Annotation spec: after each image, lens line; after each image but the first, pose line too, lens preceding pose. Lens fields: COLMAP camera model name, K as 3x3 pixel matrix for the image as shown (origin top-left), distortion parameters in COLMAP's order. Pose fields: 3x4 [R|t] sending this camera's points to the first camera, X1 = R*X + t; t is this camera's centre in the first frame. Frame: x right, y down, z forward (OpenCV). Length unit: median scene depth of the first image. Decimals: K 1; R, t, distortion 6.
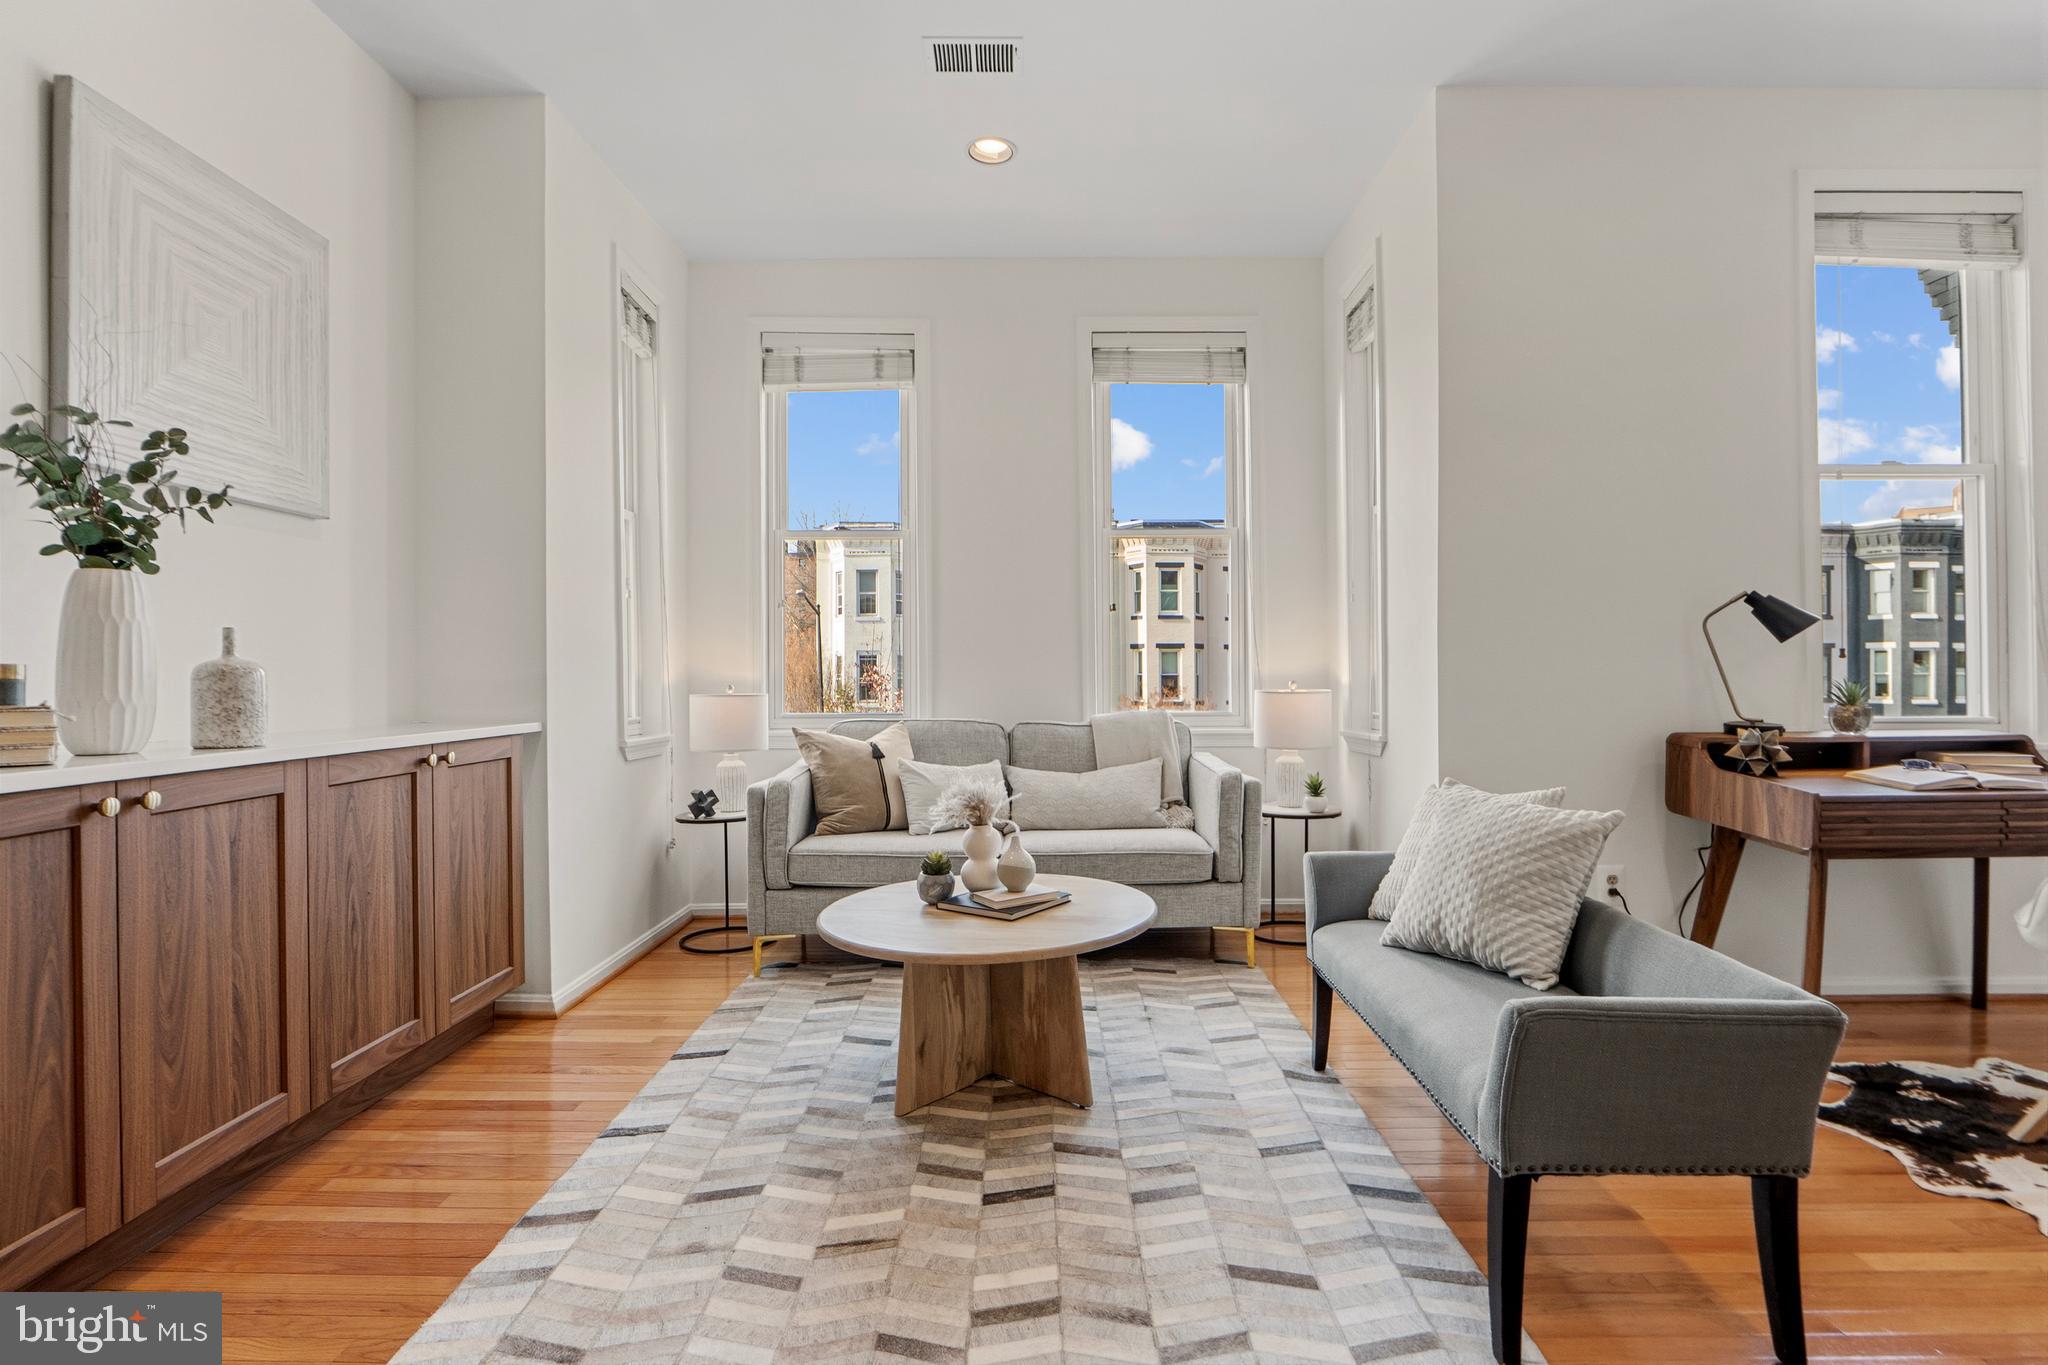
lens RADIAL K [[1025.6, 0, 1031.9], [0, 1025.6, 684.8], [0, 0, 1]] dist [-0.002903, -0.000287]
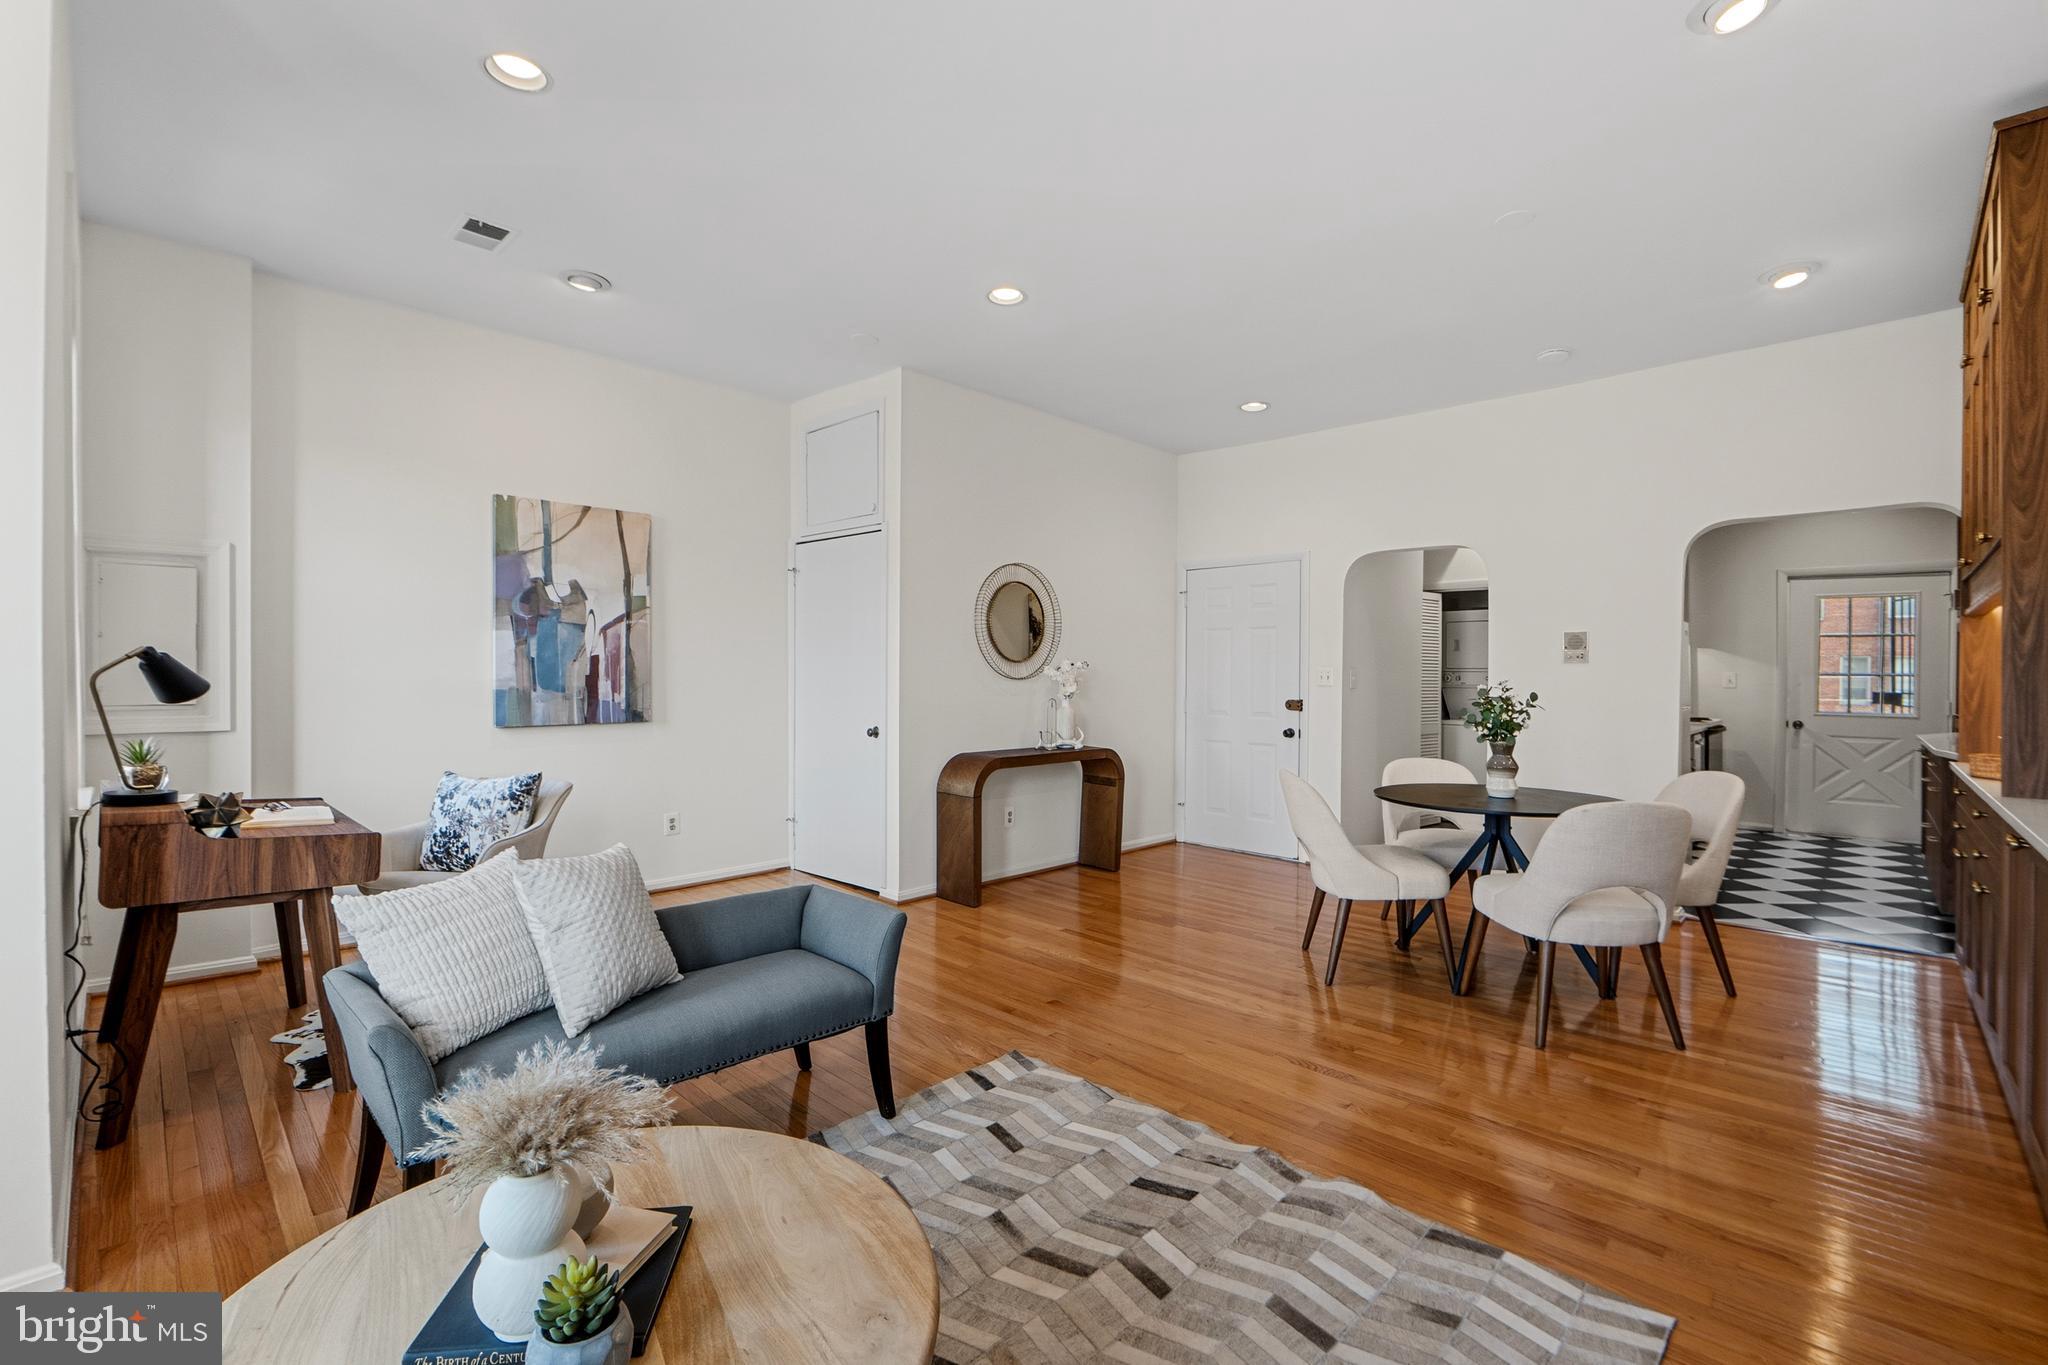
lens RADIAL K [[875.9, 0, 1026.8], [0, 875.9, 684.3], [0, 0, 1]] dist [-0.008187, 0.000372]
pose [[-0.722576, -0.002702, 0.691286, -0.349761], [-0.003442, 0.999994, 0.000311, -0.052001], [-0.691283, -0.002155, -0.722581, 0.862577]]
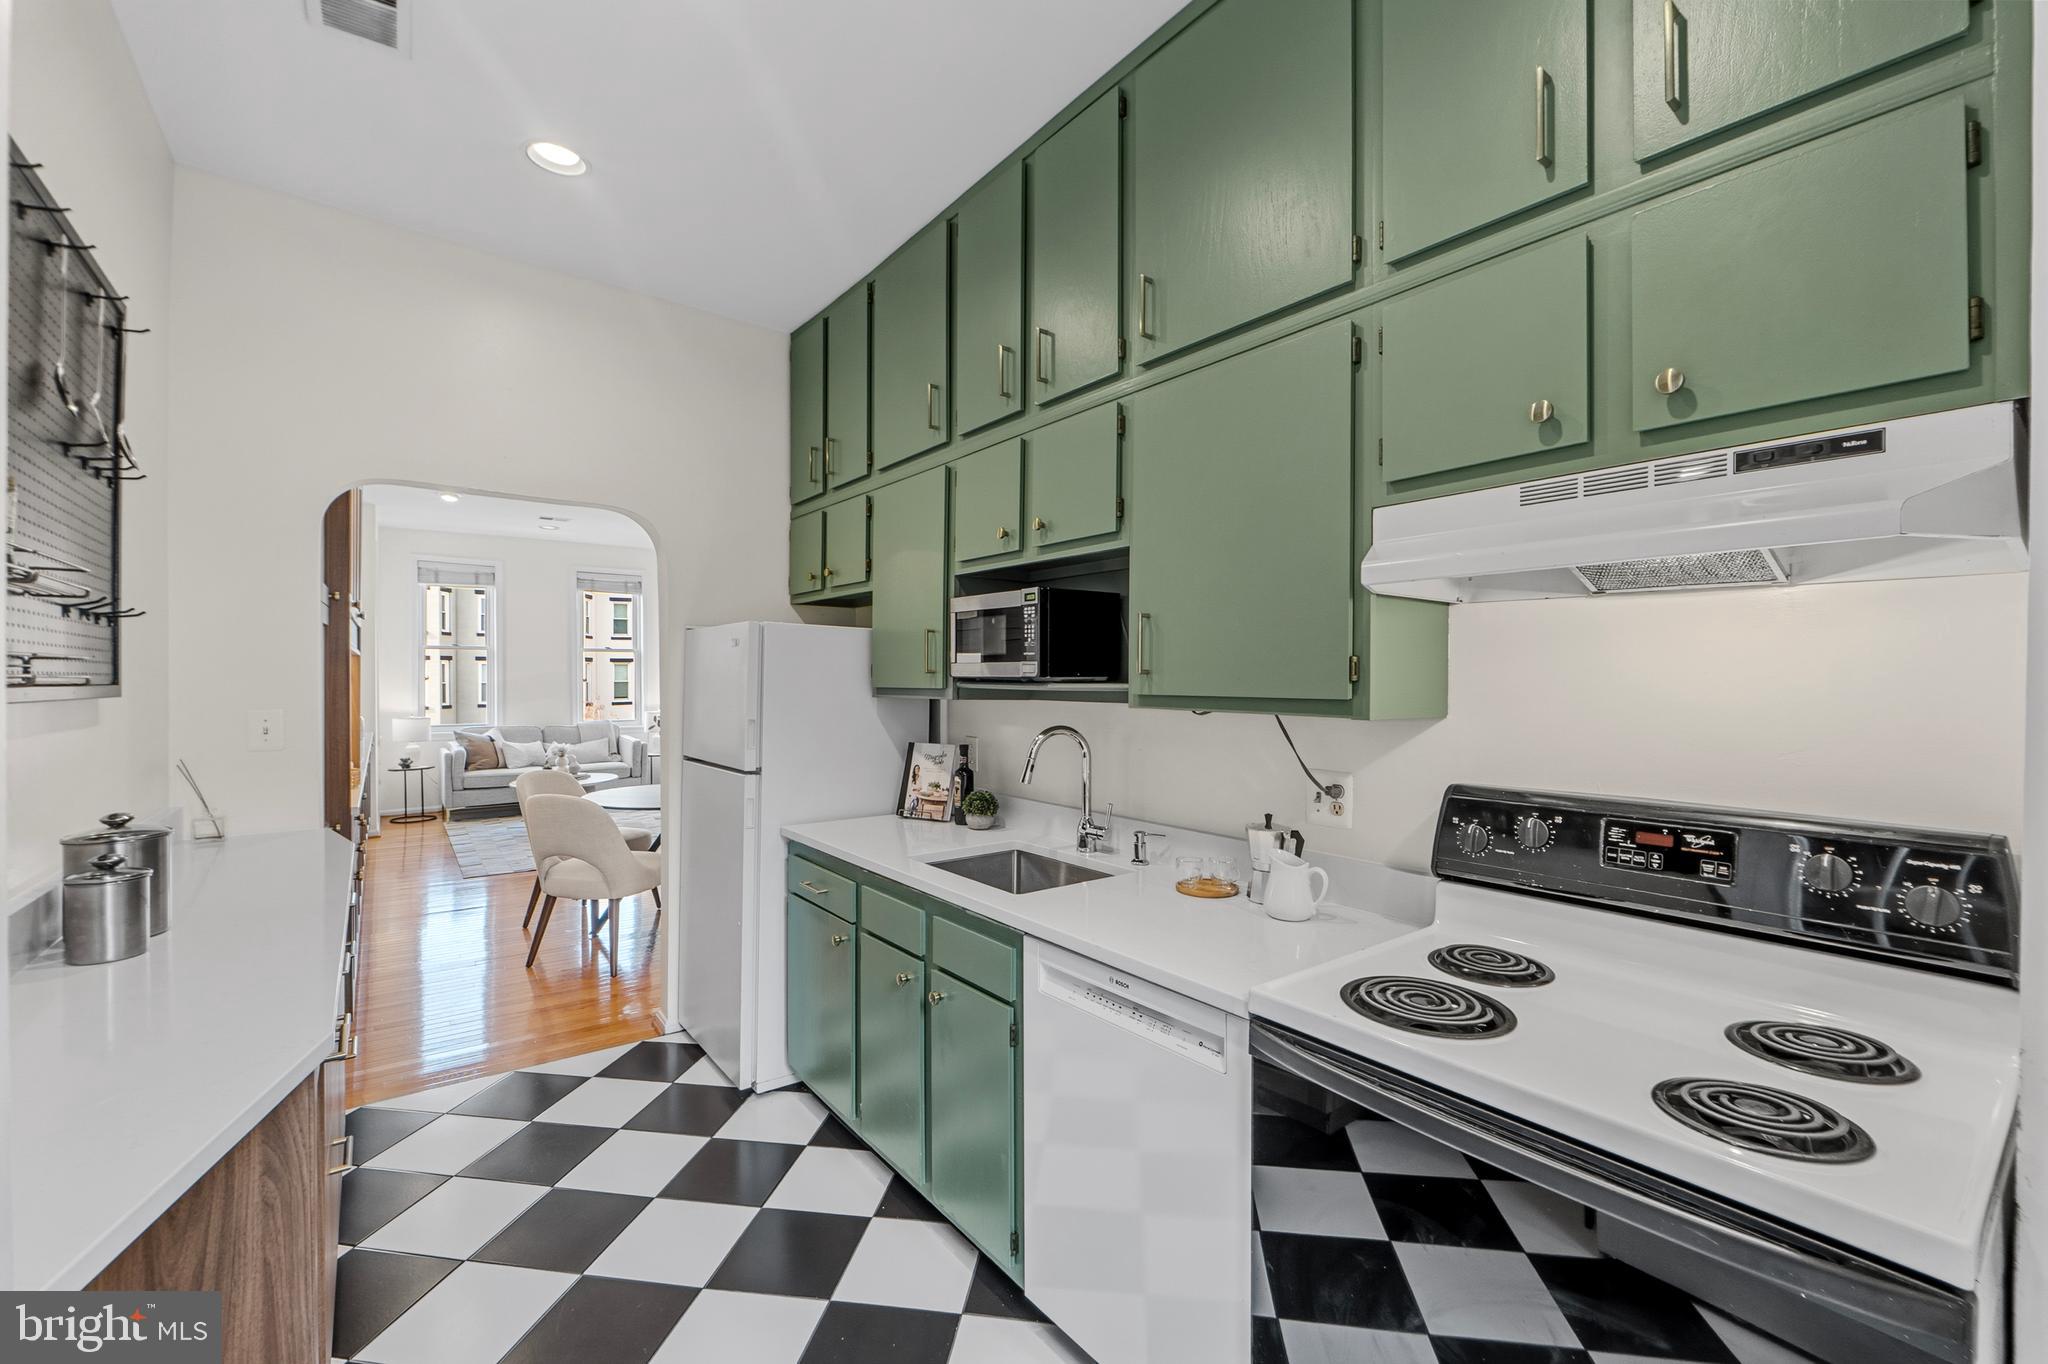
lens RADIAL K [[875.9, 0, 1034.7], [0, 875.9, 680.8], [0, 0, 1]] dist [-0.008187, 0.000372]
pose [[0.795820, -0.002125, 0.605529, -0.402479], [-0.001125, 0.999987, 0.004988, -0.096706], [-0.605532, -0.004651, 0.795808, -1.630655]]
